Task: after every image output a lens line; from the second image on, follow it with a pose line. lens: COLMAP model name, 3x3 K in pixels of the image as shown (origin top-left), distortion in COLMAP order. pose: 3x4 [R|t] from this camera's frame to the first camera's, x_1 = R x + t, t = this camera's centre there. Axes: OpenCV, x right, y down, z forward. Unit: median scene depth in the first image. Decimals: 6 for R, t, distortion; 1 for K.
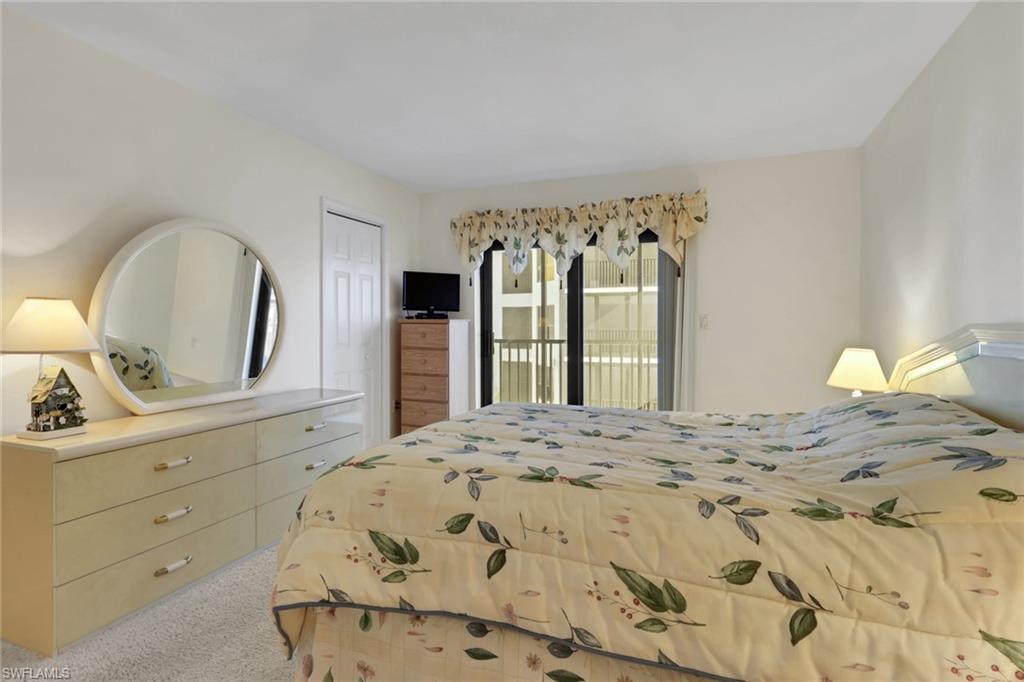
lens RADIAL K [[503.4, 0, 486.7], [0, 503.4, 329.0], [0, 0, 1]] dist [-0.004042, -0.000165]
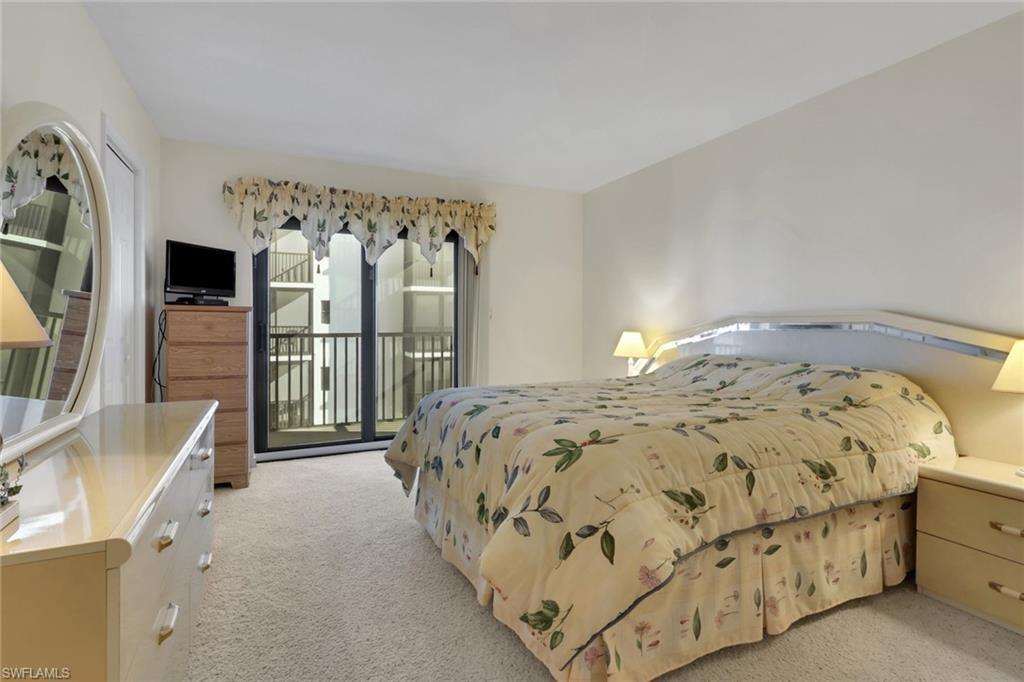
lens RADIAL K [[503.4, 0, 486.7], [0, 503.4, 329.0], [0, 0, 1]] dist [-0.004042, -0.000165]
pose [[0.687156, -0.004867, 0.726494, -0.423569], [0.003373, 0.999988, 0.003509, 0.015887], [-0.726502, 0.000039, 0.687164, 0.177875]]
